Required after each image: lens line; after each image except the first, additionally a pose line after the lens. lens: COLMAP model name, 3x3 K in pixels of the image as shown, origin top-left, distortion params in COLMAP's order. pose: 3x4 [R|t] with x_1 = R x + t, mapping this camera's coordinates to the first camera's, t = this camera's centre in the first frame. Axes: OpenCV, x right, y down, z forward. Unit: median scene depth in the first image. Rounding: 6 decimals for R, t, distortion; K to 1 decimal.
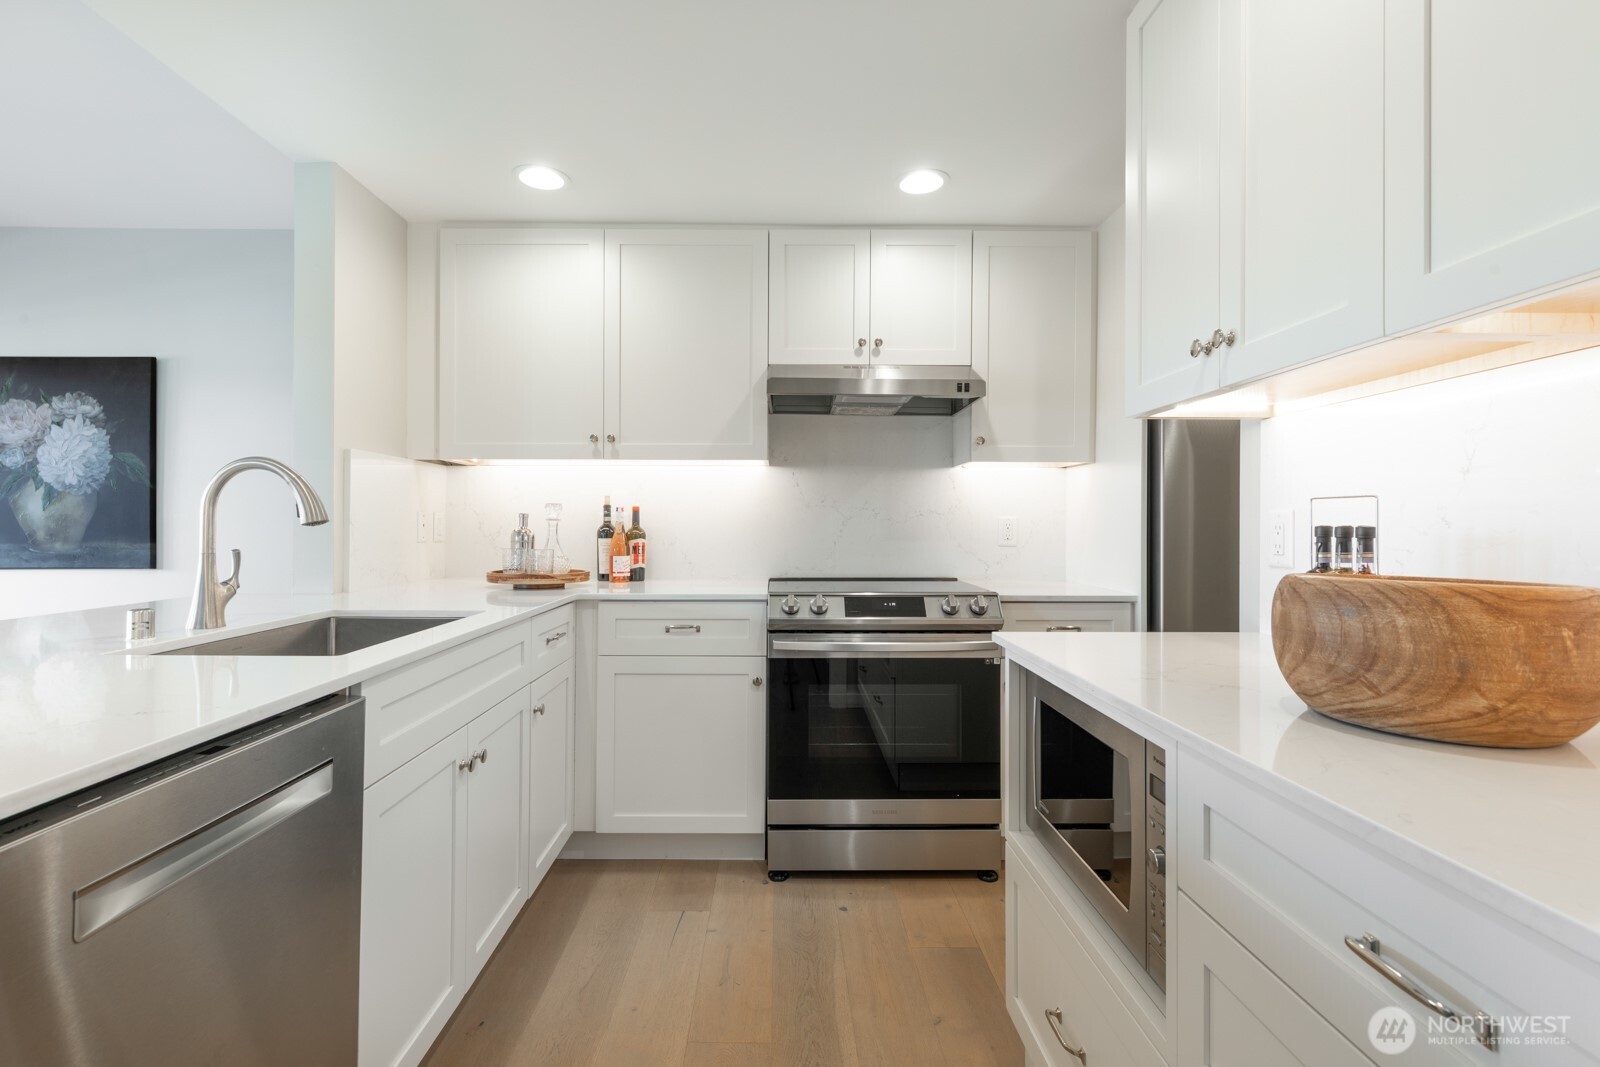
lens RADIAL K [[755.2, 0, 788.4], [0, 755.2, 518.8], [0, 0, 1]] dist [0.003995, -0.000772]
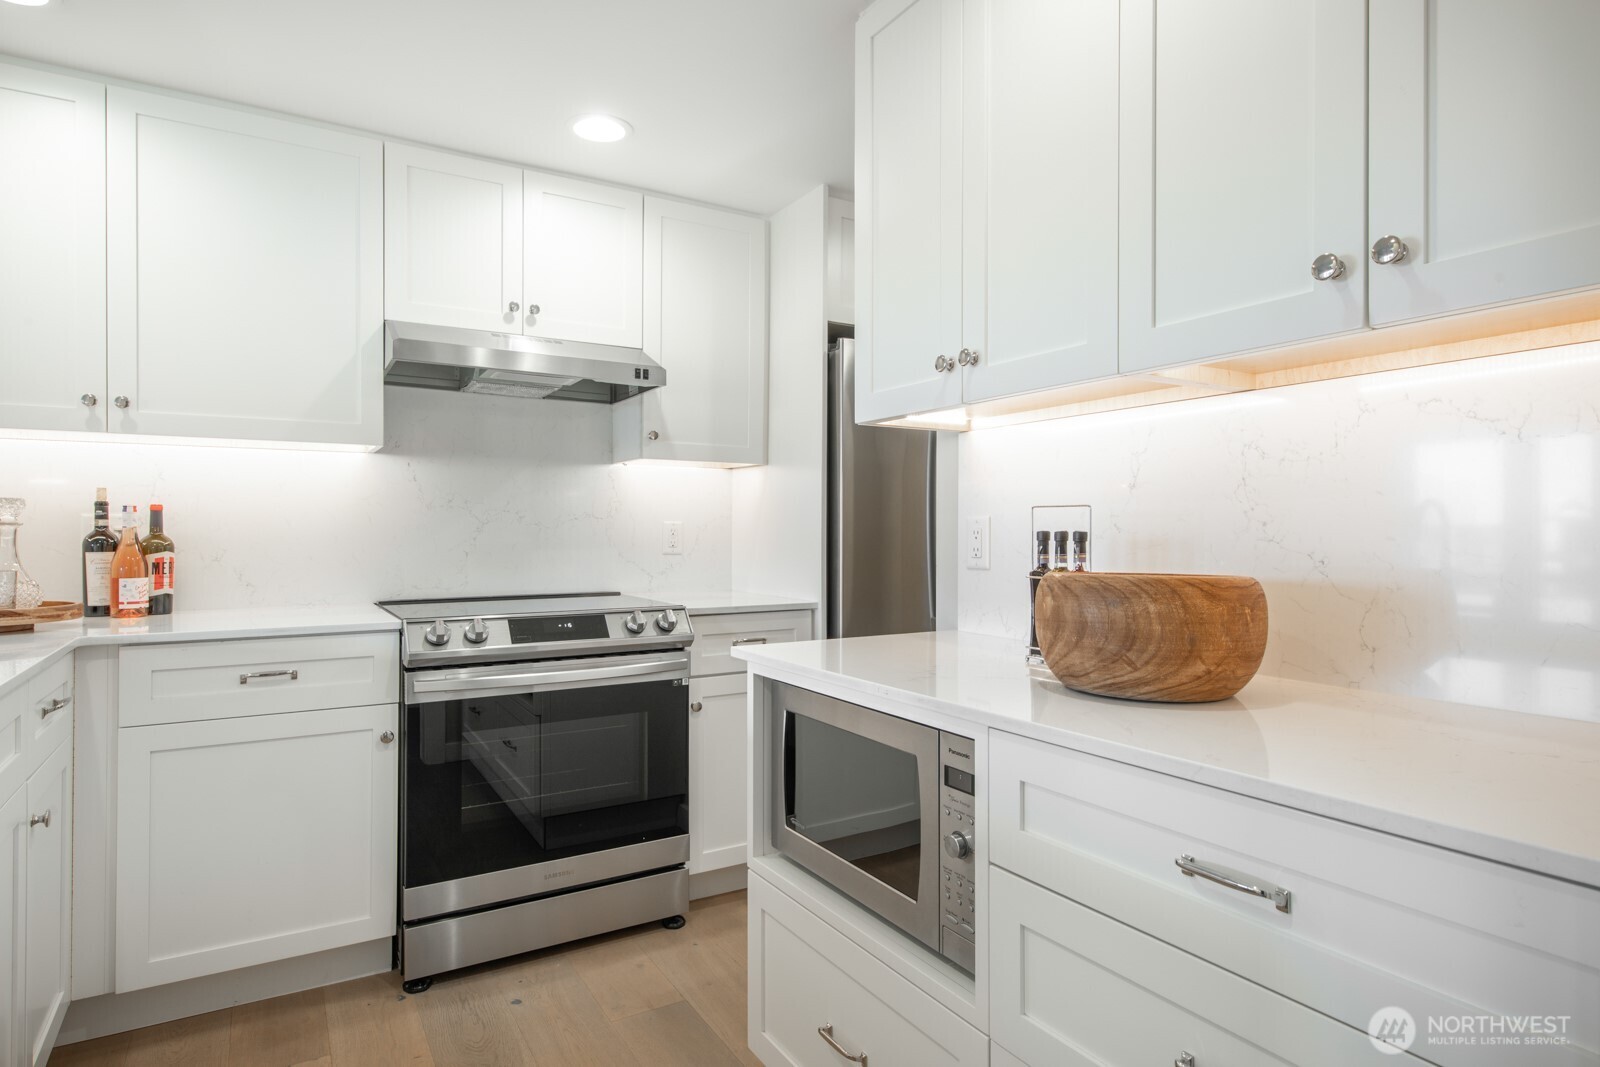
lens RADIAL K [[896.5, 0, 799.7], [0, 896.5, 526.8], [0, 0, 1]] dist [0.015588, -0.001118]
pose [[0.861781, -0.000476, 0.507280, -0.146062], [-0.001868, 0.999990, 0.004112, -0.000913], [-0.507277, -0.004491, 0.861771, 0.008451]]
